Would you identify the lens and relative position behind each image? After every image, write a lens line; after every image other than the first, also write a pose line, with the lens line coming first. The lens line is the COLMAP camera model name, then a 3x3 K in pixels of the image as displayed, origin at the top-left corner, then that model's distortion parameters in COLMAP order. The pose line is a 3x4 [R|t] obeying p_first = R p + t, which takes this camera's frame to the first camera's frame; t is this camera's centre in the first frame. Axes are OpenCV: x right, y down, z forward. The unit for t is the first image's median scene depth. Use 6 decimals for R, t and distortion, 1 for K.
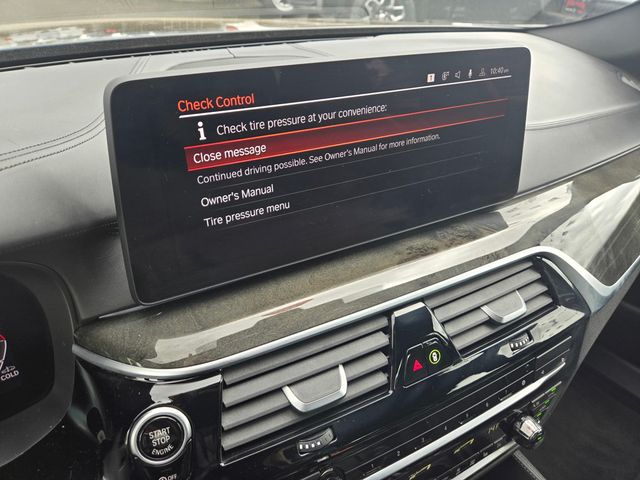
lens RADIAL K [[443.1, 0, 320.0], [0, 443.1, 240.0], [0, 0, 1]] dist [0.008947, -0.004226]
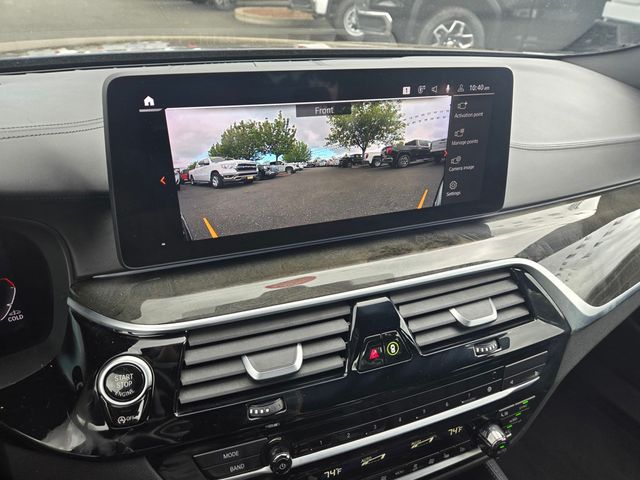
lens RADIAL K [[444.6, 0, 330.5], [0, 444.6, 237.6], [0, 0, 1]] dist [0.010488, 0.001499]
pose [[0.990188, 0.080097, -0.114509, 0.201081], [-0.086068, 0.995124, -0.048180, 0.059892], [0.110092, 0.057563, 0.992253, -0.082897]]
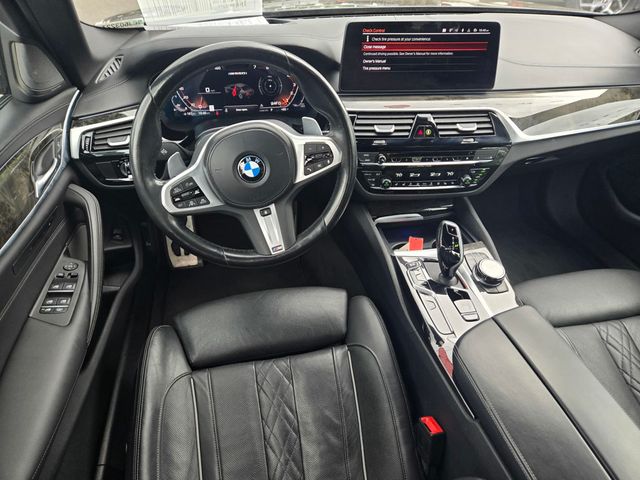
lens RADIAL K [[443.3, 0, 317.9], [0, 443.3, 251.3], [0, 0, 1]] dist [0.031894, -0.003905]
pose [[0.903865, 0.250645, -0.346707, 0.762058], [-0.223040, 0.967633, 0.118065, 0.785008], [0.365078, -0.029385, 0.930513, -1.854798]]
